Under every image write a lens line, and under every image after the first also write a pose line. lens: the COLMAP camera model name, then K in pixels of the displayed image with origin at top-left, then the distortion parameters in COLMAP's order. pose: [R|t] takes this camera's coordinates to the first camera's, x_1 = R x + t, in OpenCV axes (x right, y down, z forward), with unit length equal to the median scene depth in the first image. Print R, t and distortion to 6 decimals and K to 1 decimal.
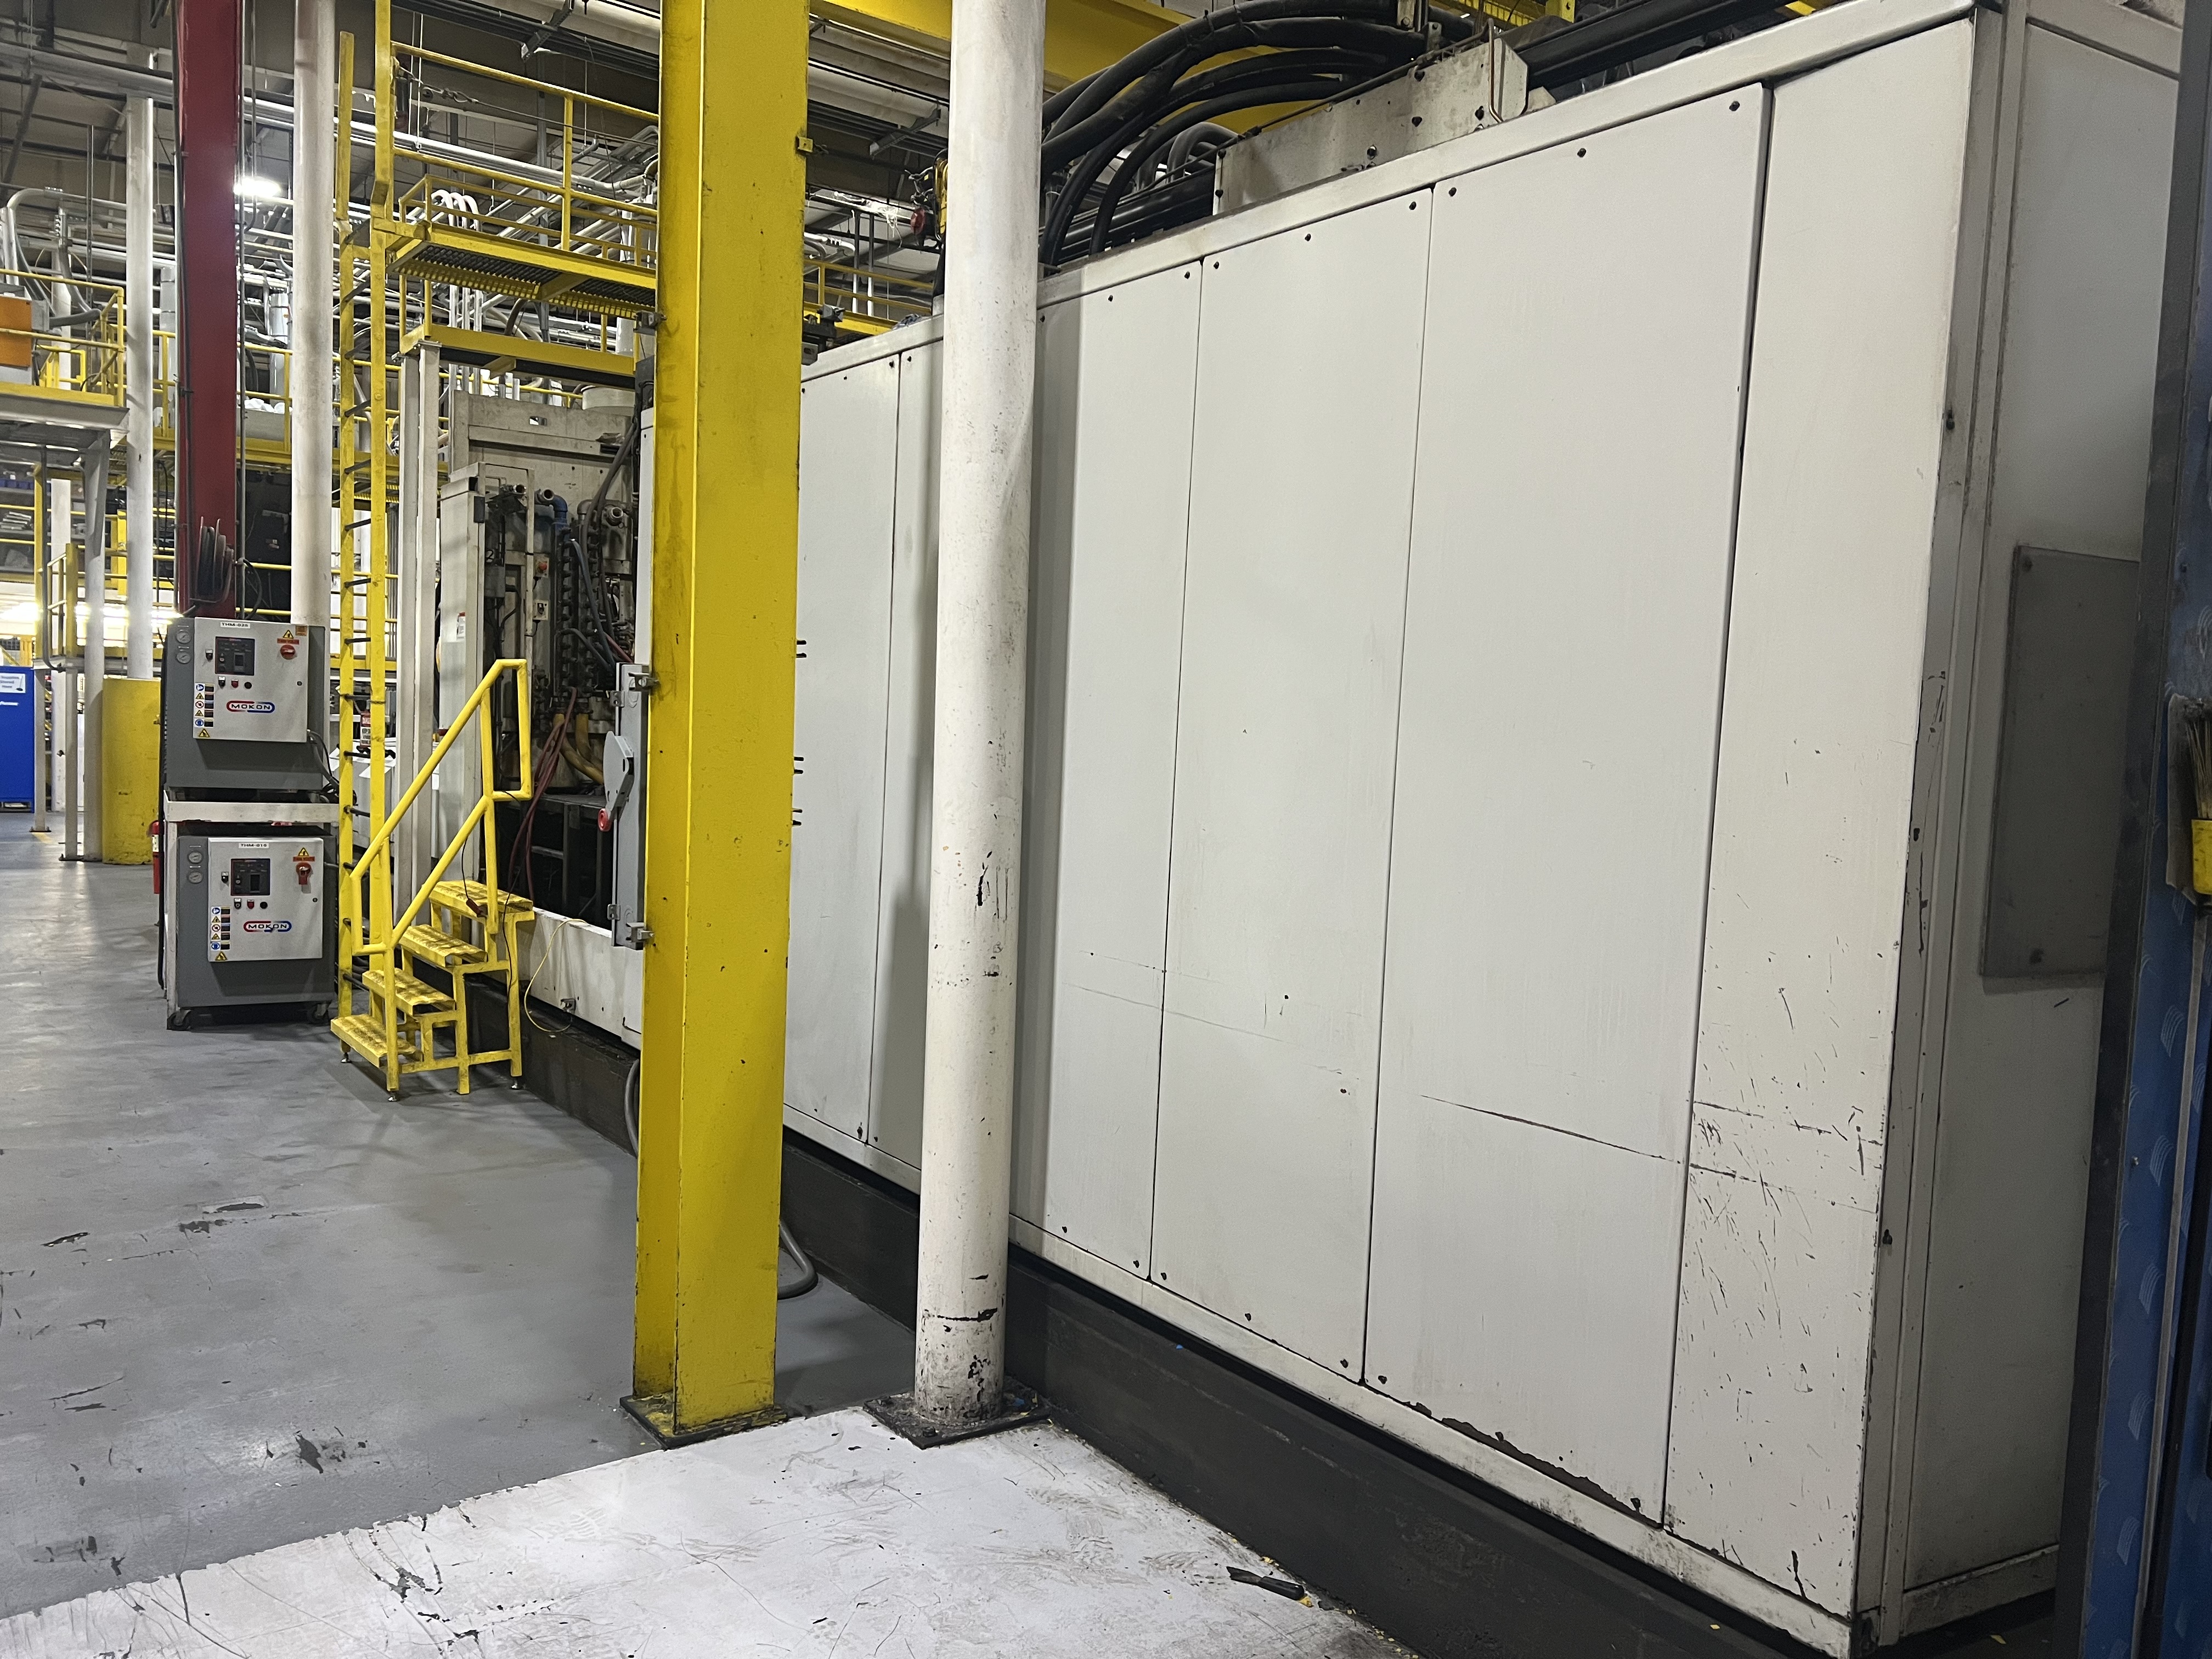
lens RADIAL K [[1667.7, 0, 1106.0], [0, 1667.7, 829.5], [0, 0, 1]] dist [0.101687, -0.191116]
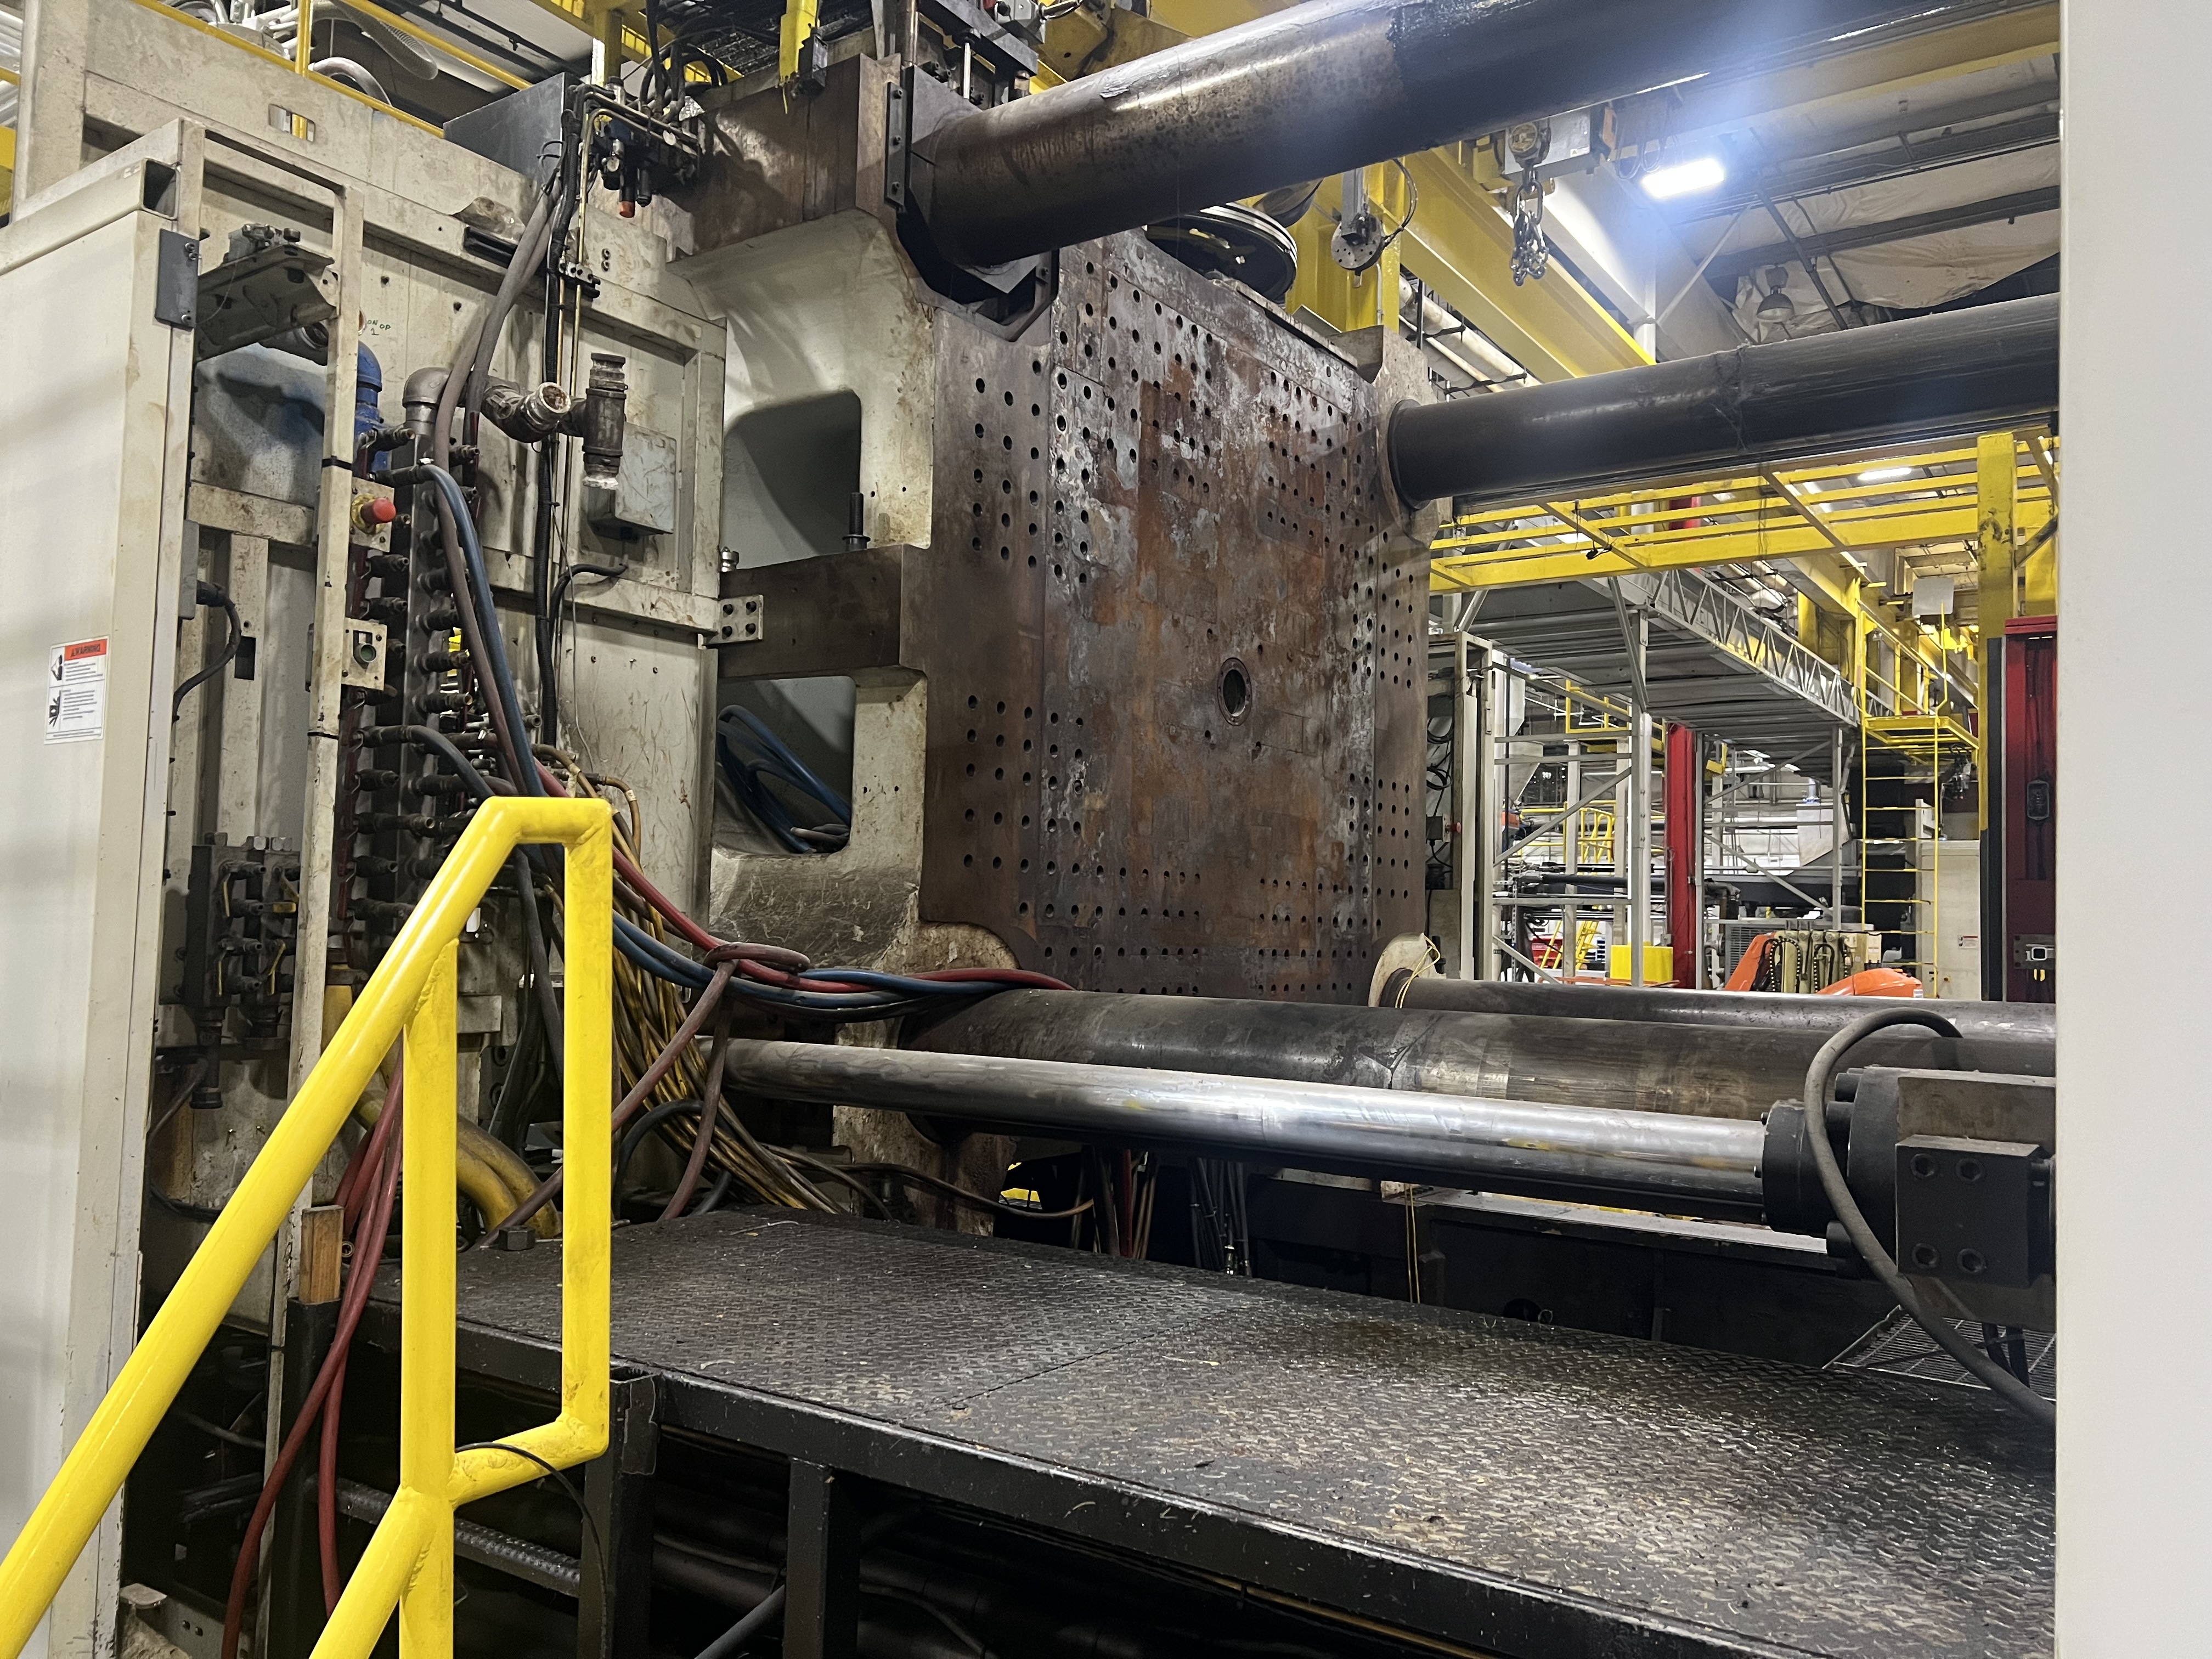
lens RADIAL K [[1667.7, 0, 1106.0], [0, 1667.7, 829.5], [0, 0, 1]] dist [0.101687, -0.191116]
pose [[0.939443, 0.014351, 0.342404, -0.314886], [0.028043, 0.992553, -0.118541, -0.060944], [-0.341555, 0.120965, 0.932045, 0.682461]]
